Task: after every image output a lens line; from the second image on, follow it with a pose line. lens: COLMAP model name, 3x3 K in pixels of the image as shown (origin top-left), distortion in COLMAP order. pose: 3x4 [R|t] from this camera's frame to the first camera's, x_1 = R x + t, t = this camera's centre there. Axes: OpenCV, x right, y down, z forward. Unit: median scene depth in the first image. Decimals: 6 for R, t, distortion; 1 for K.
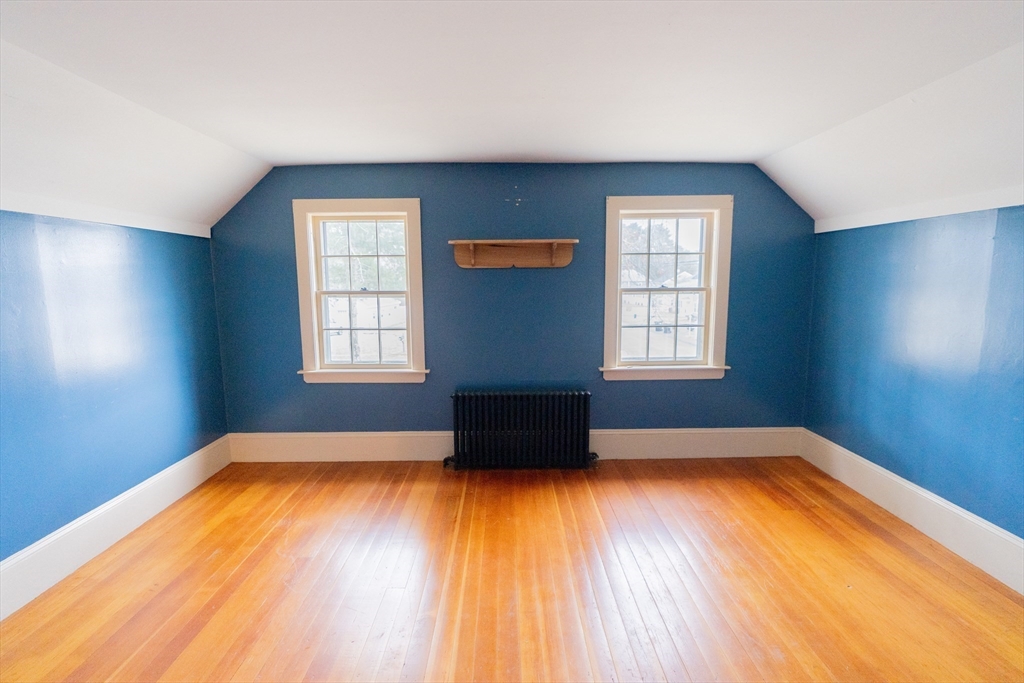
lens RADIAL K [[459.2, 0, 511.0], [0, 459.2, 339.8], [0, 0, 1]] dist [-0.012751, 0.004680]
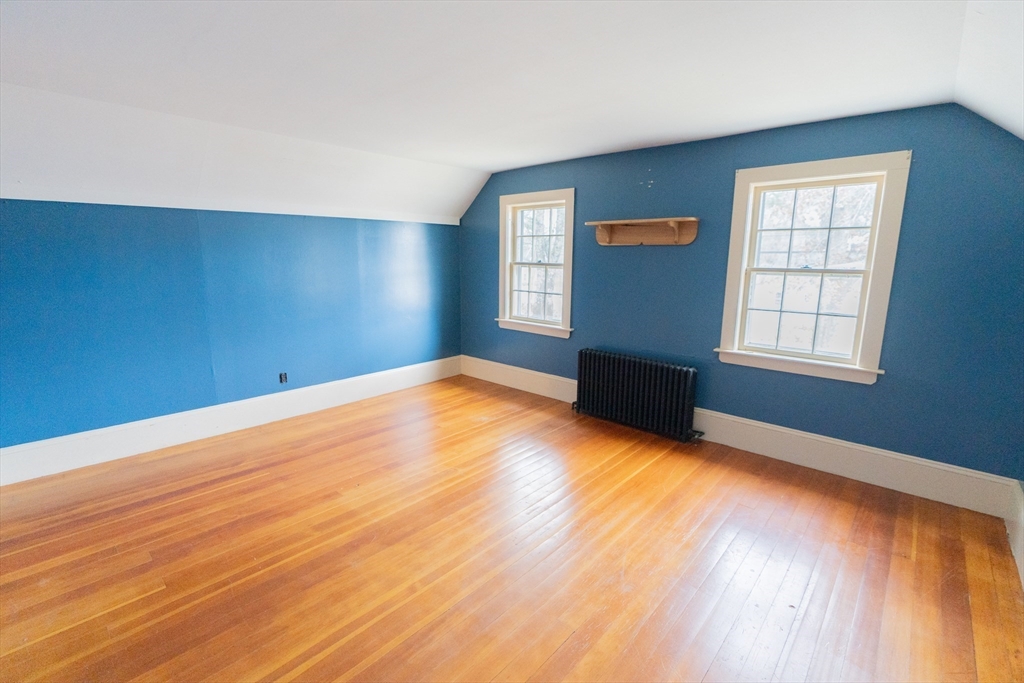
lens RADIAL K [[459.2, 0, 507.1], [0, 459.2, 339.9], [0, 0, 1]] dist [-0.012751, 0.004680]
pose [[0.728292, 0.138397, -0.671146, 0.535839], [-0.103603, 0.990373, 0.091801, -0.000205], [0.677390, 0.002675, 0.735619, -0.023029]]
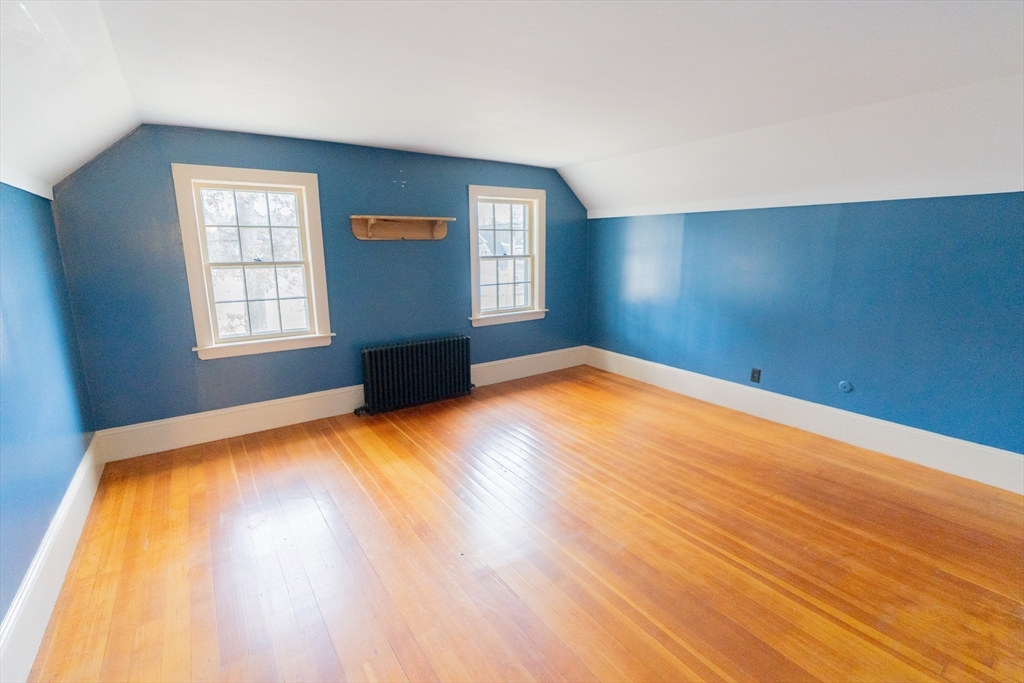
lens RADIAL K [[459.2, 0, 512.0], [0, 459.2, 340.7], [0, 0, 1]] dist [-0.012751, 0.004680]
pose [[0.824434, -0.113345, 0.554493, -0.450095], [0.073193, 0.992866, 0.094129, 0.011906], [-0.561206, -0.037018, 0.826848, -0.153694]]
